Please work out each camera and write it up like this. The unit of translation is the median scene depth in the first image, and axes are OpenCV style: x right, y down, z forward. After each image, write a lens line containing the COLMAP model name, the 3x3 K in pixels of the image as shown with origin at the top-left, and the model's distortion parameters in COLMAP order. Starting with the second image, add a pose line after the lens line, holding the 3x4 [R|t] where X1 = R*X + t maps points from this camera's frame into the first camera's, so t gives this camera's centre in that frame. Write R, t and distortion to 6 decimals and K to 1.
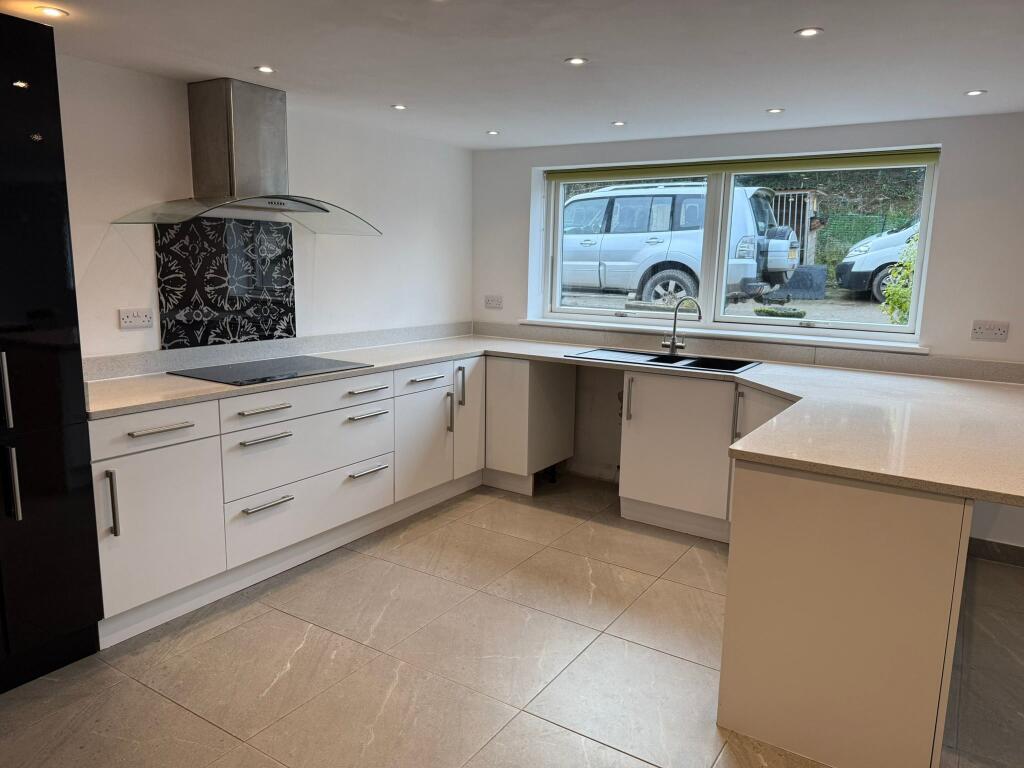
lens RADIAL K [[709.2, 0, 511.6], [0, 709.2, 385.3], [0, 0, 1]] dist [0.053403, -0.056994]
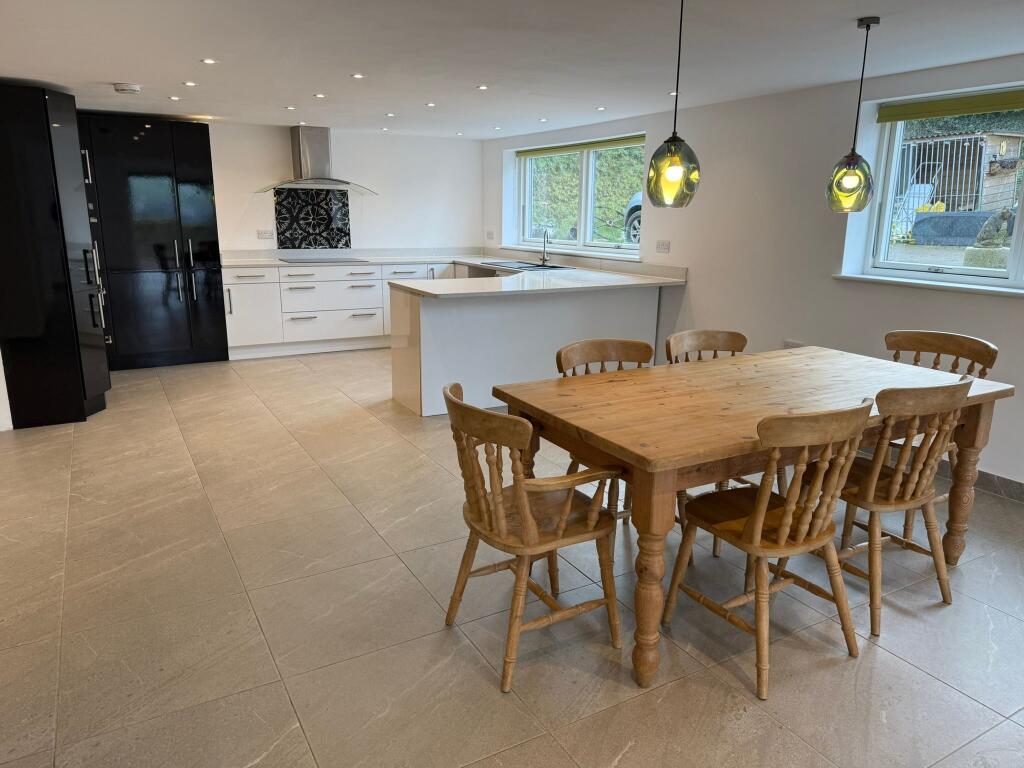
lens RADIAL K [[709.2, 0, 510.8], [0, 709.2, 380.5], [0, 0, 1]] dist [0.053403, -0.056994]
pose [[0.887173, 0.095912, -0.451360, 1.082947], [-0.071411, 0.994913, 0.071052, 0.133422], [0.455879, -0.030803, 0.889509, -0.602115]]
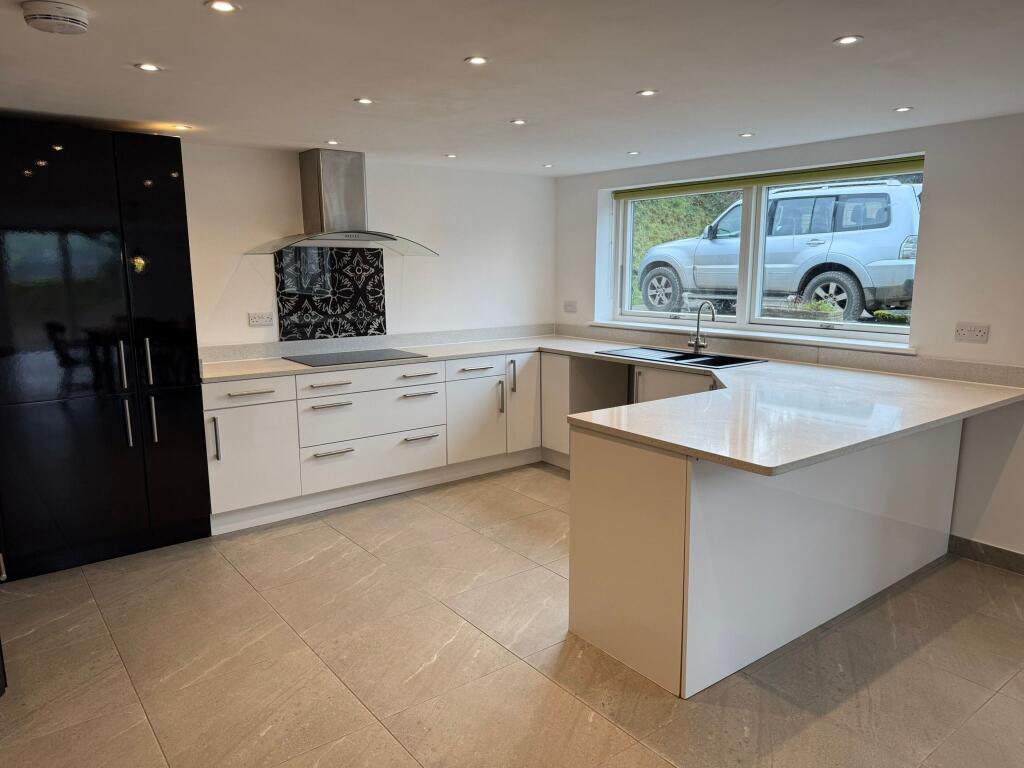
lens RADIAL K [[709.2, 0, 518.2], [0, 709.2, 384.3], [0, 0, 1]] dist [0.053403, -0.056994]
pose [[0.942724, 0.030624, -0.332164, 0.388047], [-0.033304, 0.999442, -0.002377, 0.020635], [0.331906, 0.013303, 0.943219, -0.163277]]
